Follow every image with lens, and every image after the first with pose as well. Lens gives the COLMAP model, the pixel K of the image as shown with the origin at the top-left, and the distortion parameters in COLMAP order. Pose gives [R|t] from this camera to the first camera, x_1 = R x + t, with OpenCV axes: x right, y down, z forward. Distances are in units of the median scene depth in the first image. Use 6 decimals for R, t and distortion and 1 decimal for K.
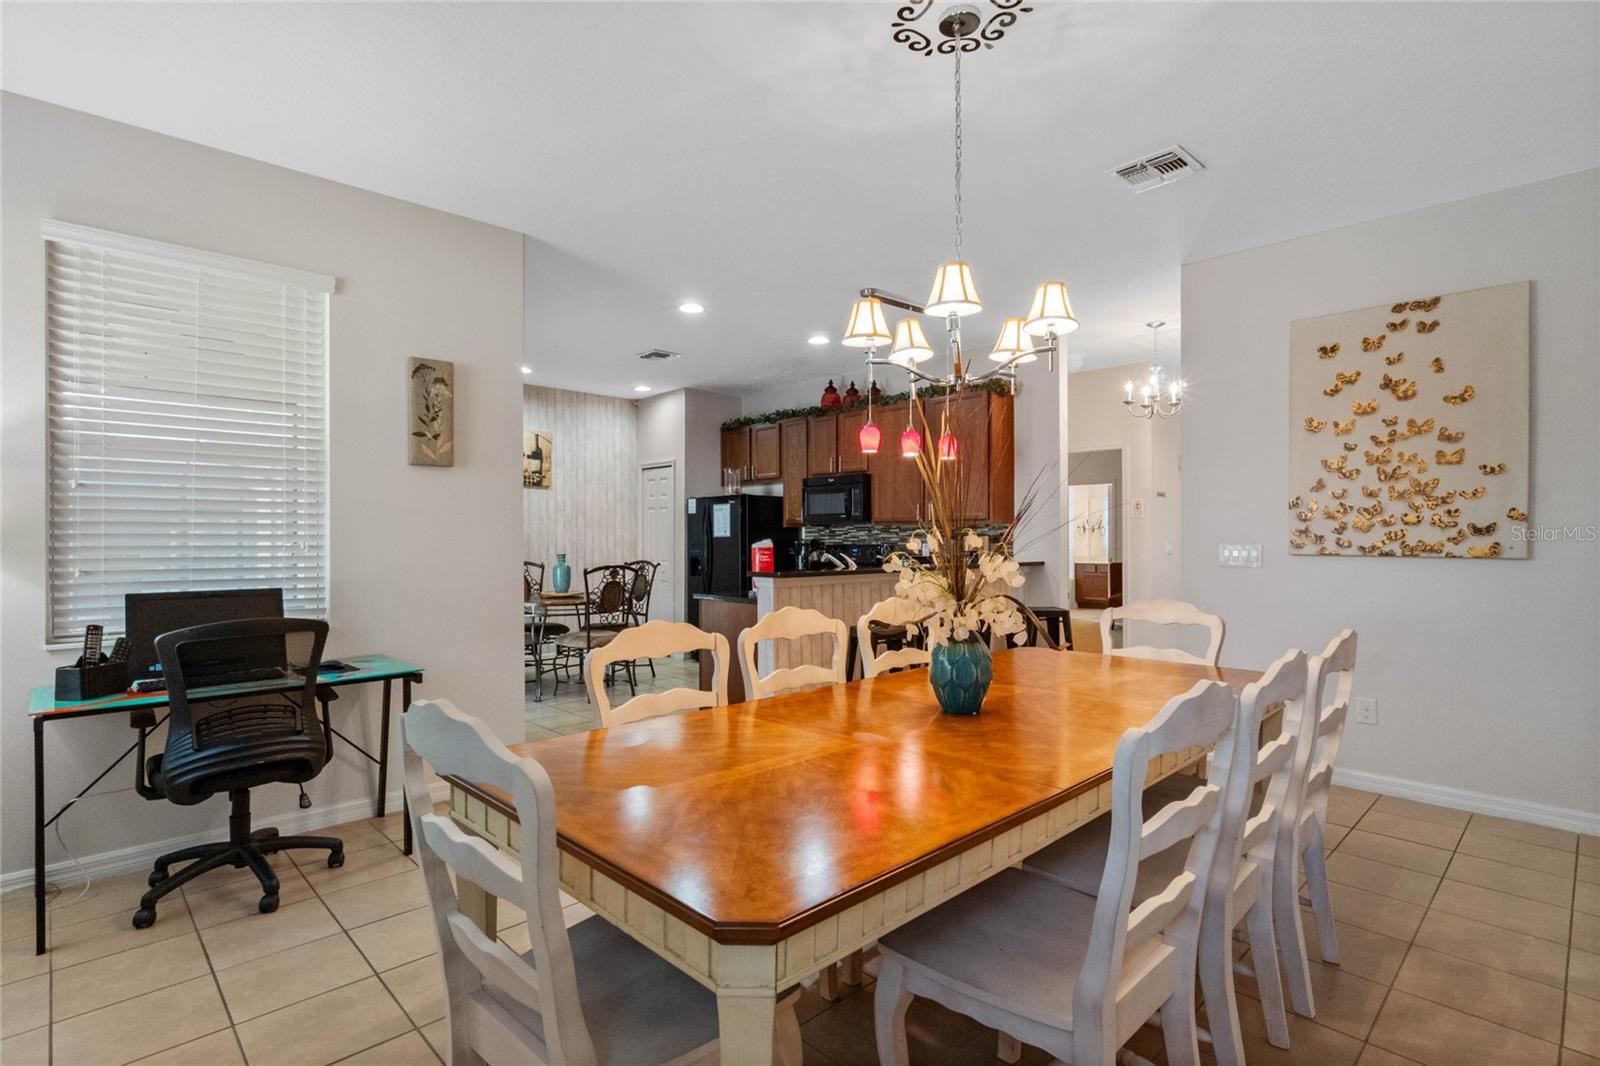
lens RADIAL K [[809.4, 0, 805.9], [0, 809.4, 538.0], [0, 0, 1]] dist [0.001911, -0.000991]
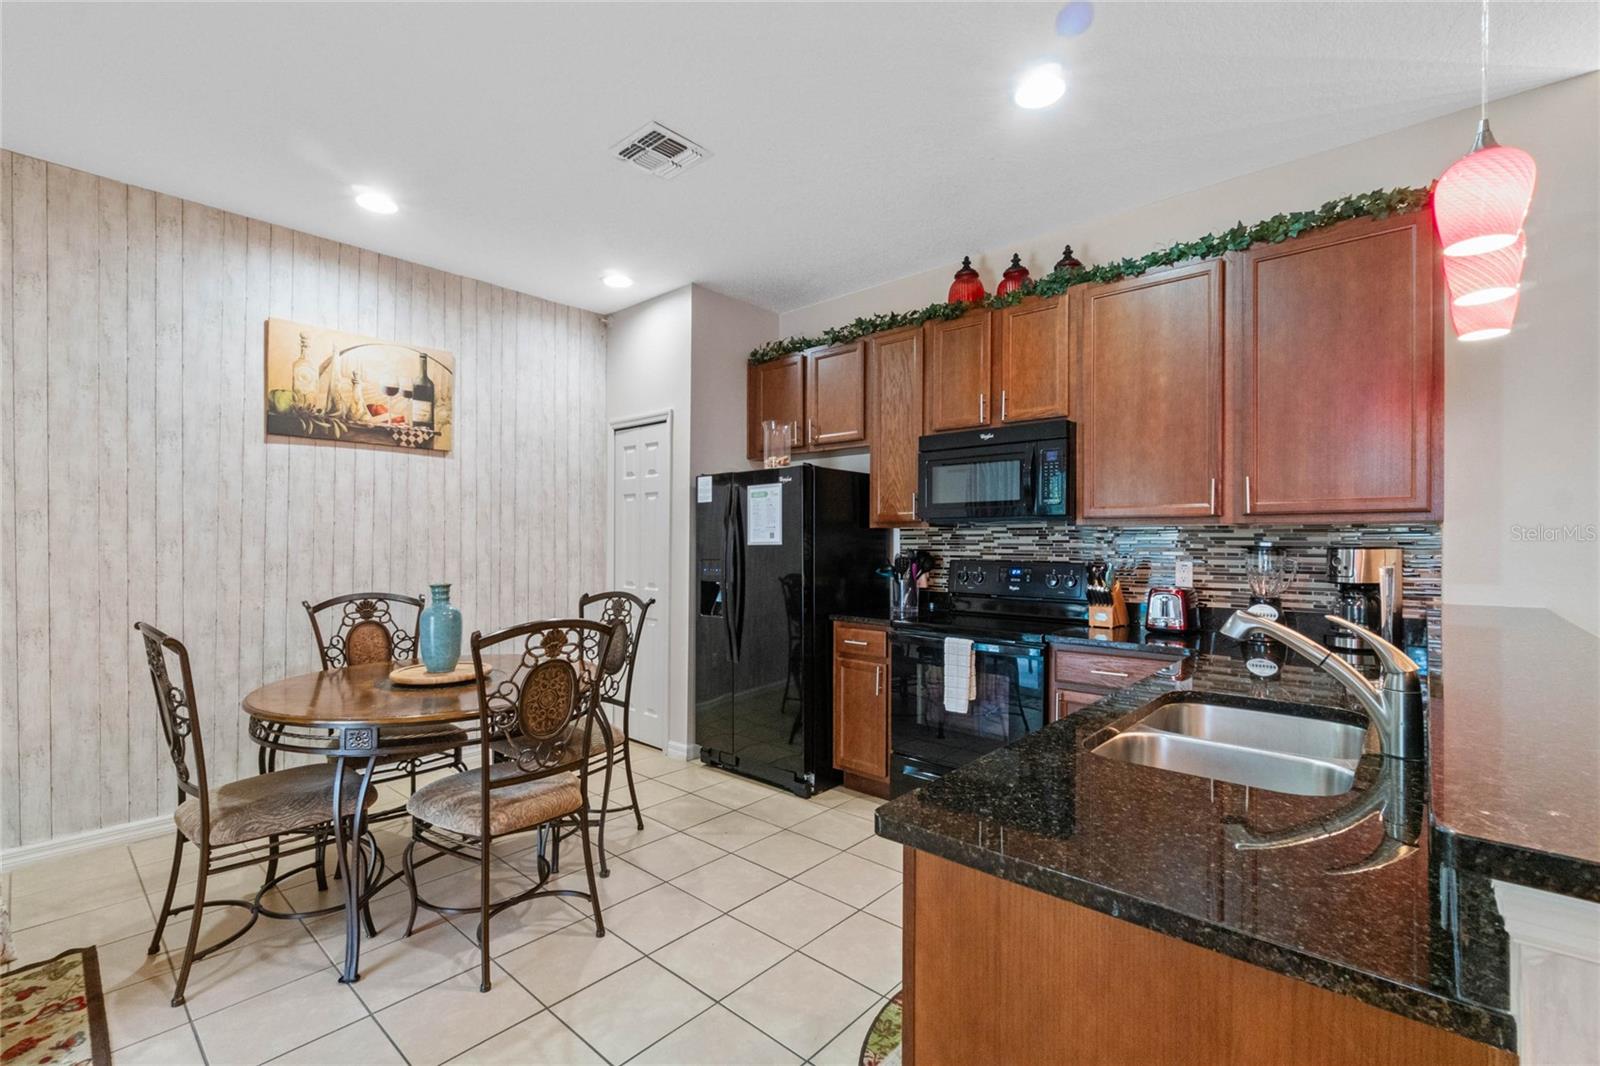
lens RADIAL K [[700.1, 0, 743.5], [0, 700.1, 534.3], [0, 0, 1]] dist [0.005476, -0.000552]
pose [[0.999980, 0.006325, 0.000260, -0.115277], [-0.006322, 0.999940, -0.008950, -0.004333], [-0.000316, 0.008948, 0.999960, 0.522675]]
